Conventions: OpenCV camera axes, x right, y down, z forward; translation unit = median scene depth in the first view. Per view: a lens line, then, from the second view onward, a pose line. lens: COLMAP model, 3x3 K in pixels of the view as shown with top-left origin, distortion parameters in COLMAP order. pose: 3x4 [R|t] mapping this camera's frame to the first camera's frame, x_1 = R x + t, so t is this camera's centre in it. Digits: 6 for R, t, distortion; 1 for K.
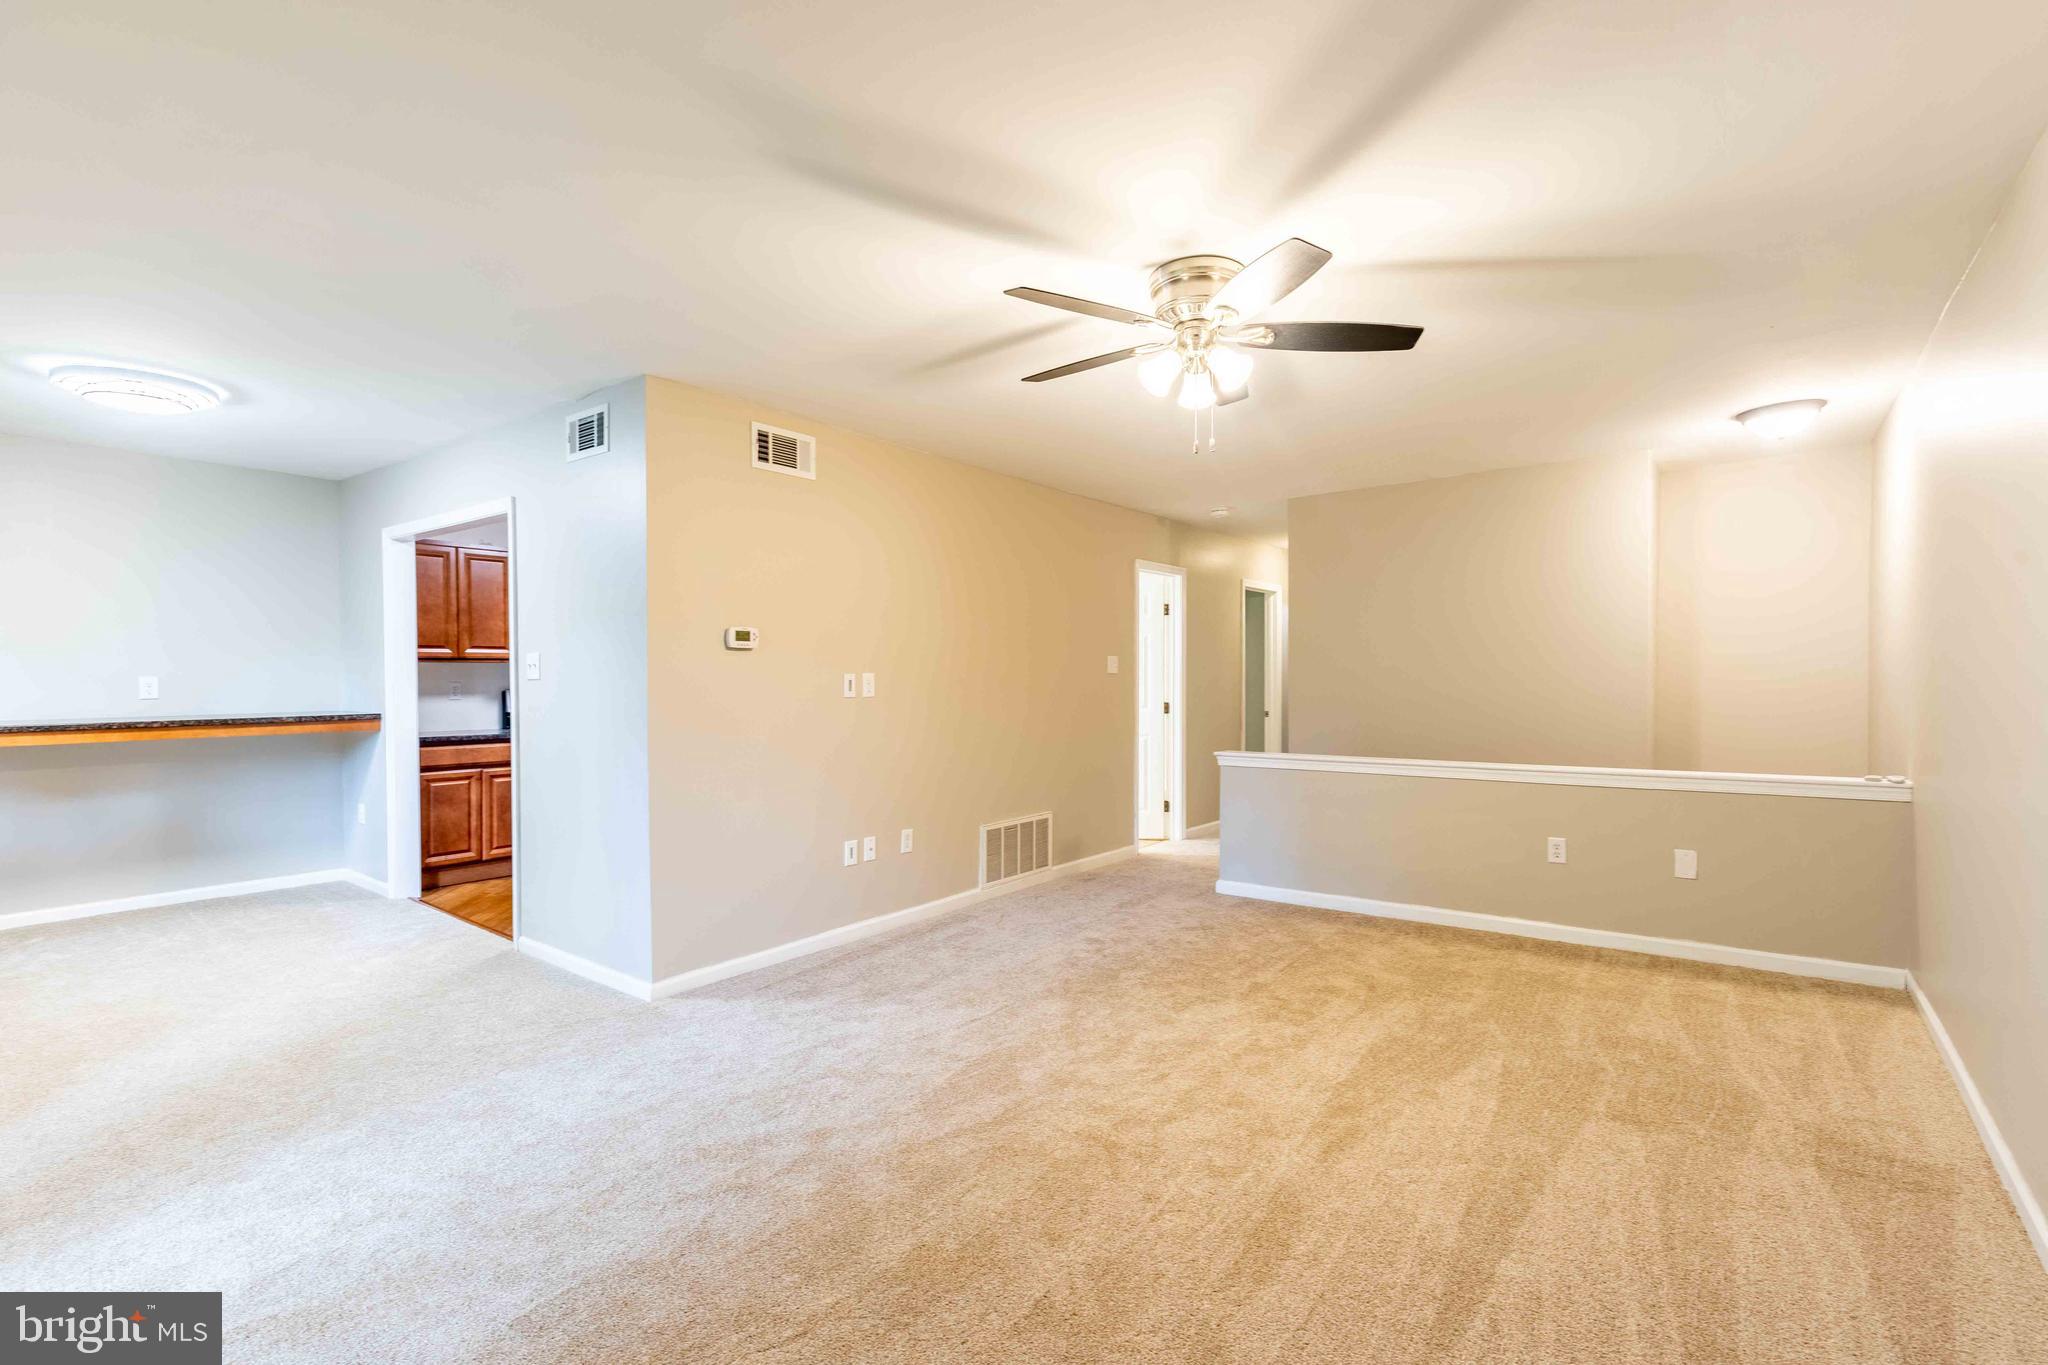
lens RADIAL K [[923.4, 0, 1023.8], [0, 923.4, 687.2], [0, 0, 1]] dist [0.013898, -0.000910]
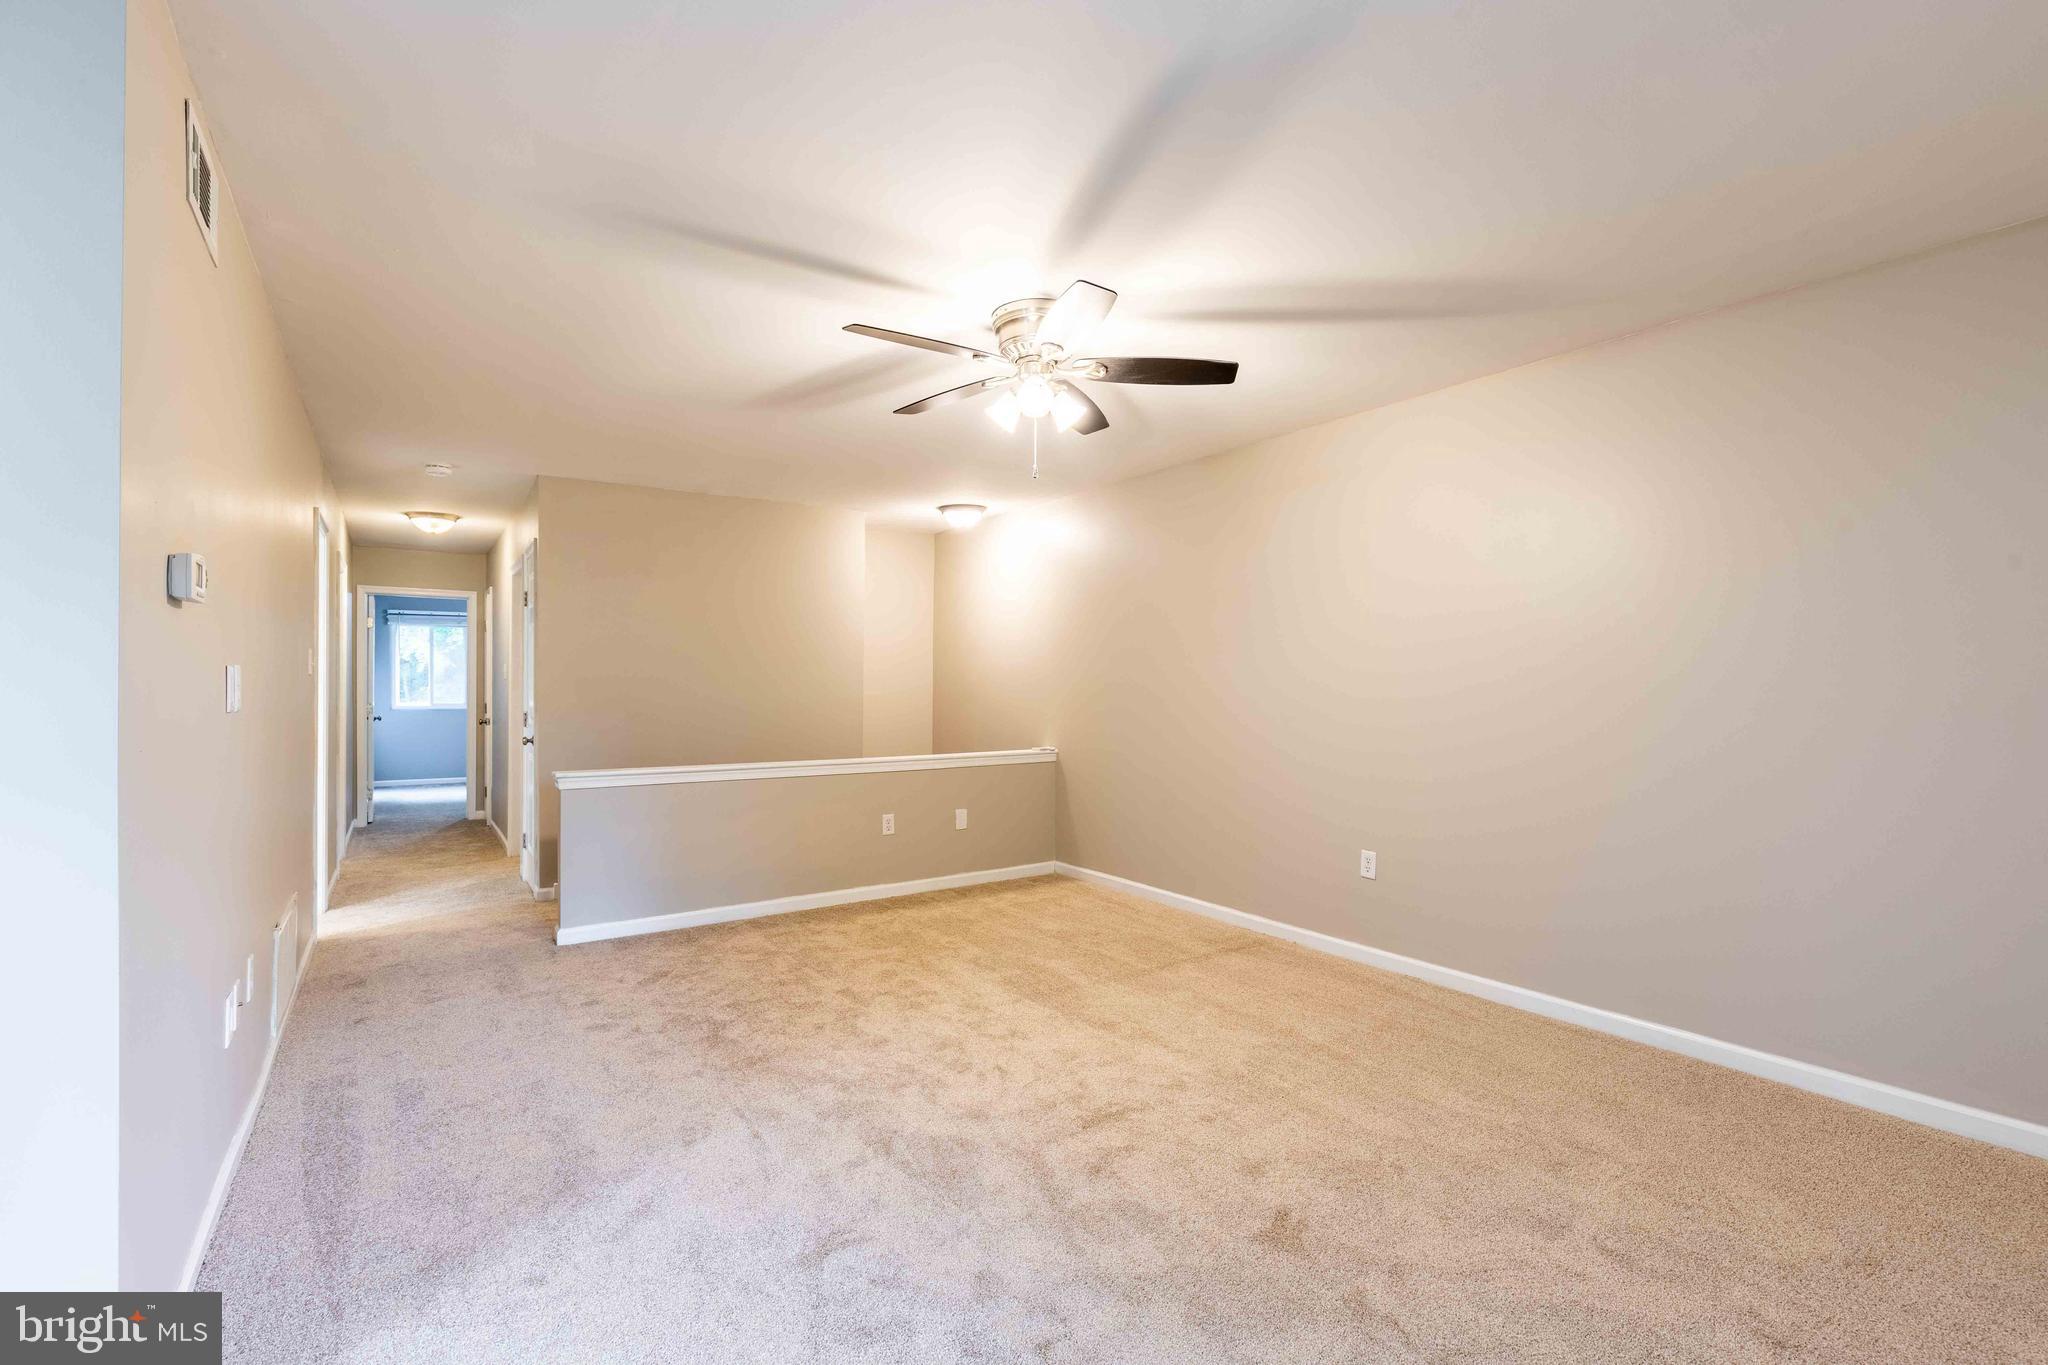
lens RADIAL K [[923.4, 0, 1022.3], [0, 923.4, 686.9], [0, 0, 1]] dist [0.013898, -0.000910]
pose [[0.308416, 0.010388, 0.951195, -0.613208], [0.000878, 0.999937, -0.011205, 0.004267], [-0.951251, 0.004291, 0.308387, 0.487590]]
